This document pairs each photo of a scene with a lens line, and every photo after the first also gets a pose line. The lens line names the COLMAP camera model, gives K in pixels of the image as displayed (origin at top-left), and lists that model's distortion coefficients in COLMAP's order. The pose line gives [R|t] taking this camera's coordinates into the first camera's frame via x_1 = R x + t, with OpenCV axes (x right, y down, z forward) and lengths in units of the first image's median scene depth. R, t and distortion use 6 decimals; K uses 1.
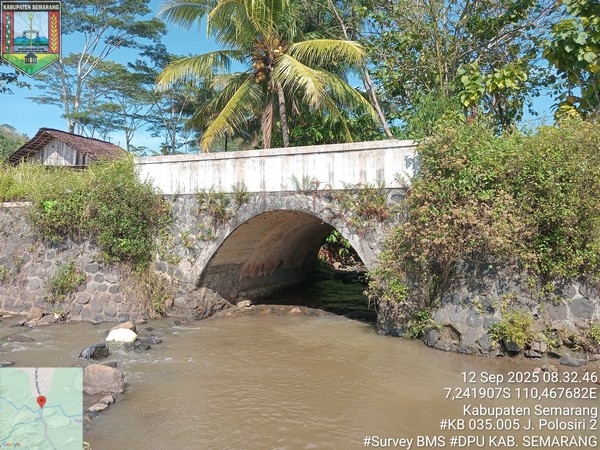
lens RADIAL K [[447.5, 0, 302.2], [0, 447.5, 224.1], [0, 0, 1]] dist [0.003878, -0.008382]
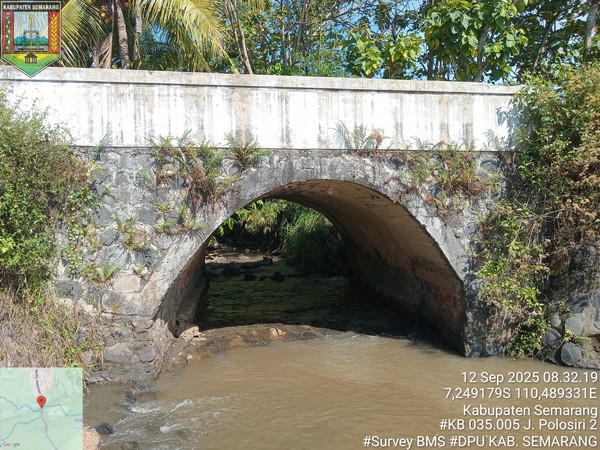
lens RADIAL K [[447.5, 0, 298.4], [0, 447.5, 226.6], [0, 0, 1]] dist [0.003878, -0.008382]
pose [[0.863137, -0.029423, 0.504113, -0.368863], [0.008345, 0.998996, 0.044018, 0.004945], [-0.504902, -0.033786, 0.862515, 0.469515]]
